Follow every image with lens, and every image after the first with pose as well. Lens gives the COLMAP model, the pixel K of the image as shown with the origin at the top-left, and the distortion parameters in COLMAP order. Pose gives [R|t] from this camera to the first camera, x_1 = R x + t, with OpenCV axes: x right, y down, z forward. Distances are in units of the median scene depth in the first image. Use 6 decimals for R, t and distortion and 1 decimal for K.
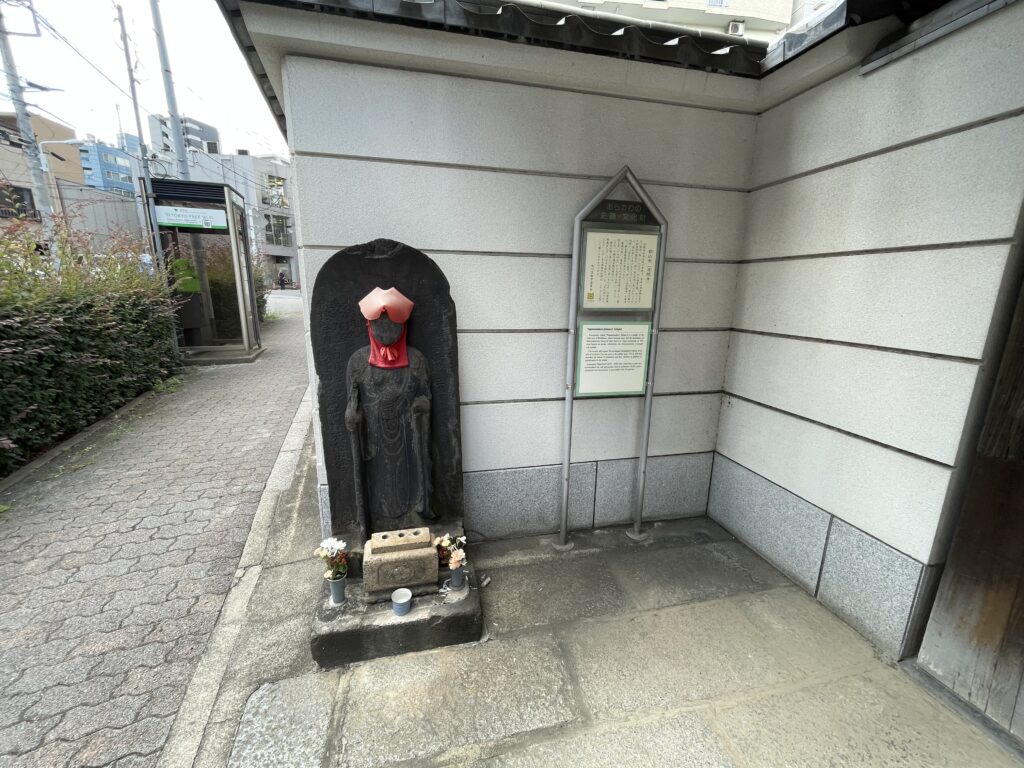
lens RADIAL K [[414.6, 0, 515.3], [0, 414.6, 391.7], [0, 0, 1]] dist [-0.000816, -0.000137]
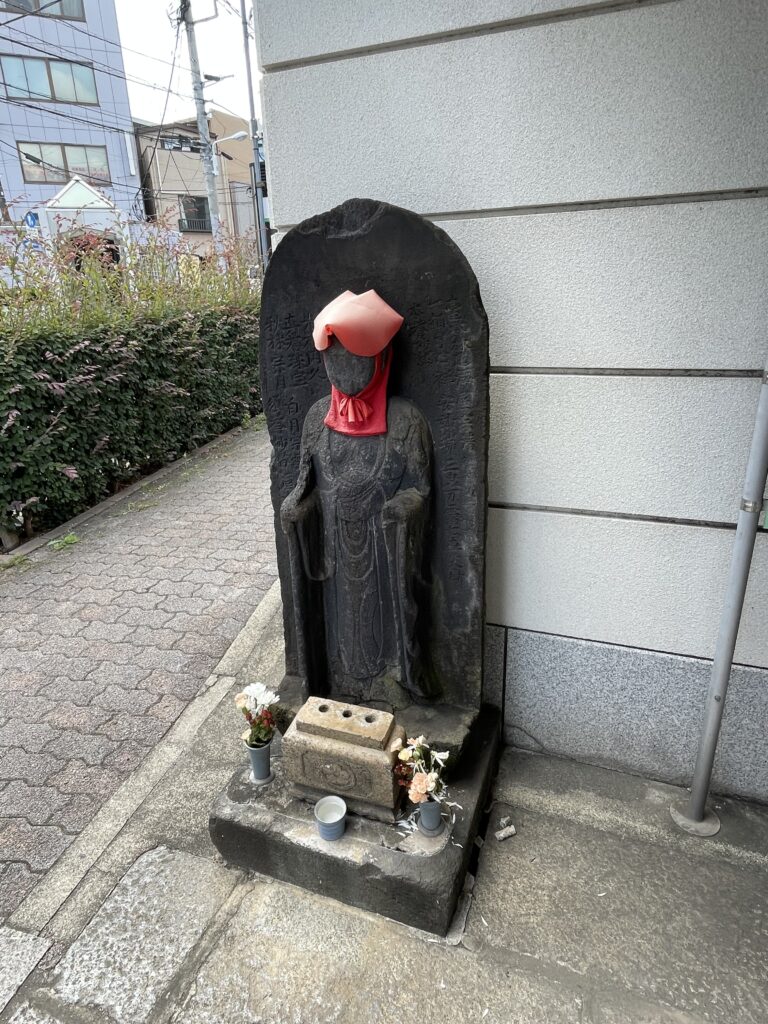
lens RADIAL K [[604.1, 0, 384.0], [0, 604.1, 512.0], [0, 0, 1]] dist [-0.000620, -0.001815]
pose [[0.822180, 0.154394, -0.547889, 0.200079], [-0.093313, 0.986049, 0.137837, -0.068747], [0.561527, -0.062202, 0.825117, 0.312375]]
